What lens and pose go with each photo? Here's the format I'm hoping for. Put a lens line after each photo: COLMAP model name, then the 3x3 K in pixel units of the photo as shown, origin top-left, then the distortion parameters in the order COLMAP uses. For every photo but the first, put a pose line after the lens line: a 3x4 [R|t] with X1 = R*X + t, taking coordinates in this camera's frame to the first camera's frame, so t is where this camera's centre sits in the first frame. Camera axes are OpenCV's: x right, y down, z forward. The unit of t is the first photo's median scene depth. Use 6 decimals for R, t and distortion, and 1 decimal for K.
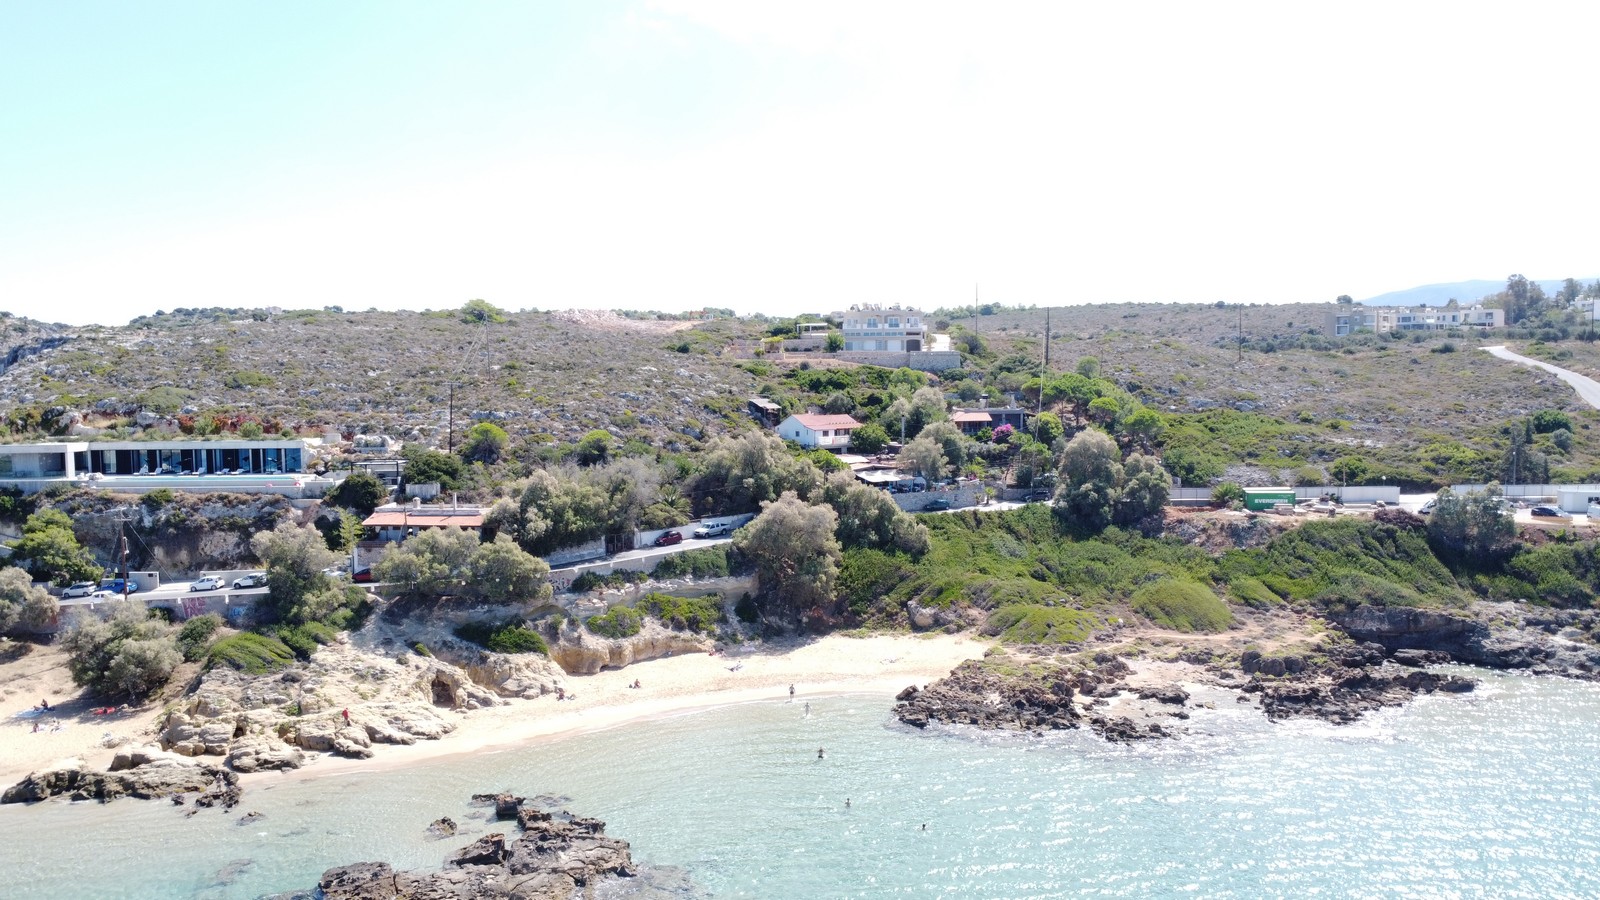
lens RADIAL K [[1220.8, 0, 800.0], [0, 1220.8, 450.0], [0, 0, 1]] dist [0.012753, -0.012206]
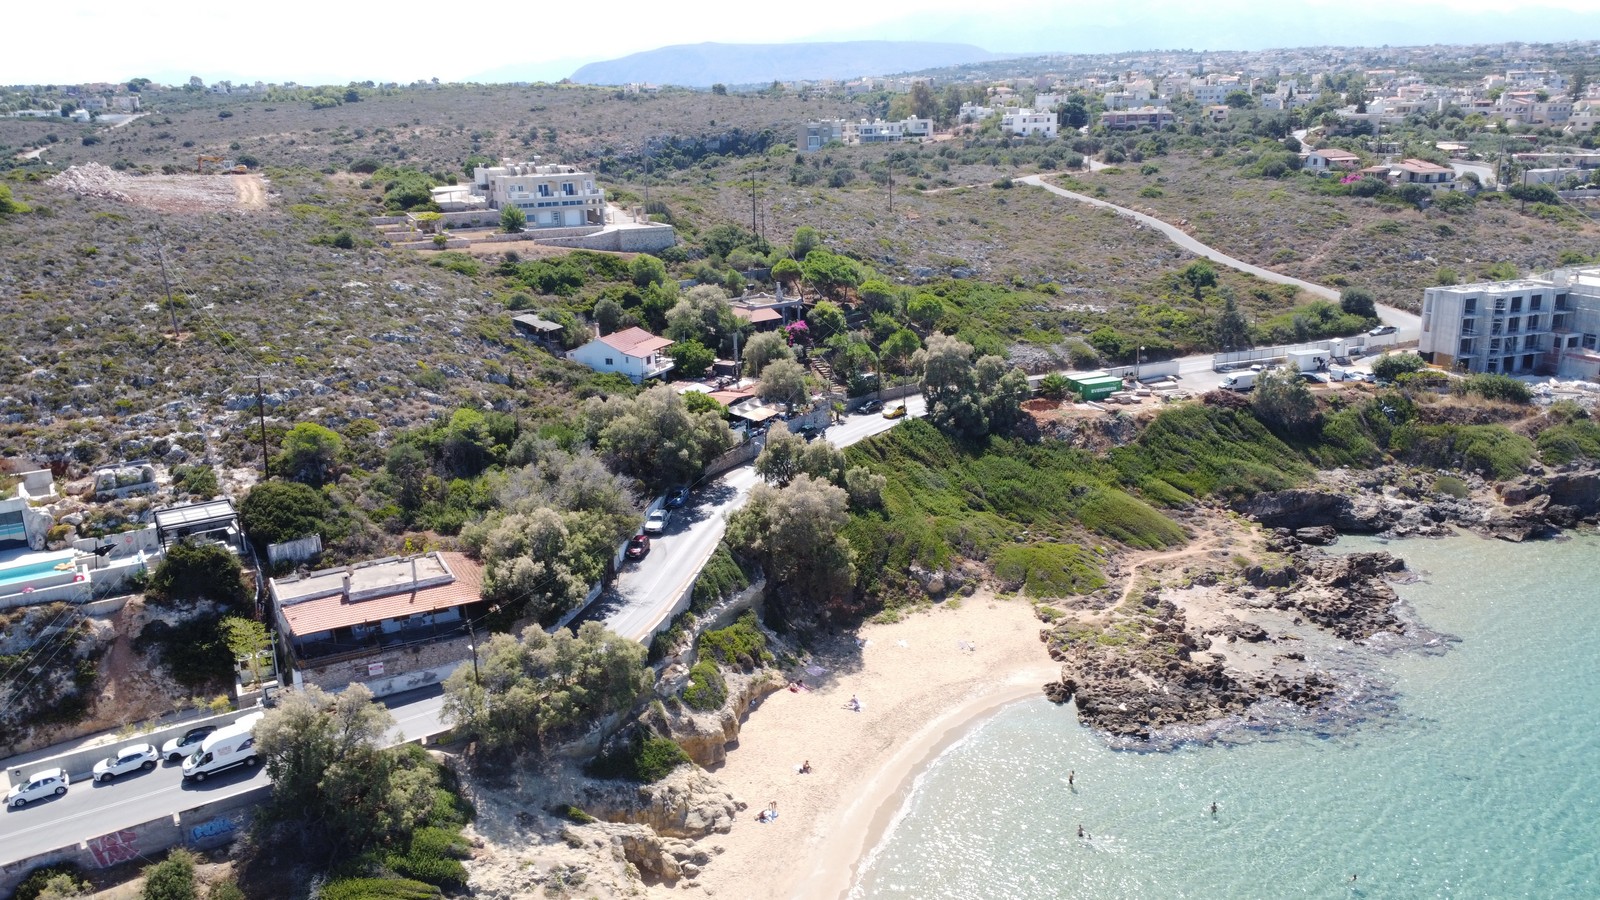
lens RADIAL K [[1220.8, 0, 800.0], [0, 1220.8, 450.0], [0, 0, 1]] dist [0.012753, -0.012206]
pose [[0.828375, -0.159188, 0.537079, -0.487432], [0.051922, 0.976464, 0.209337, -0.169147], [-0.557762, -0.145523, 0.817144, 0.321536]]
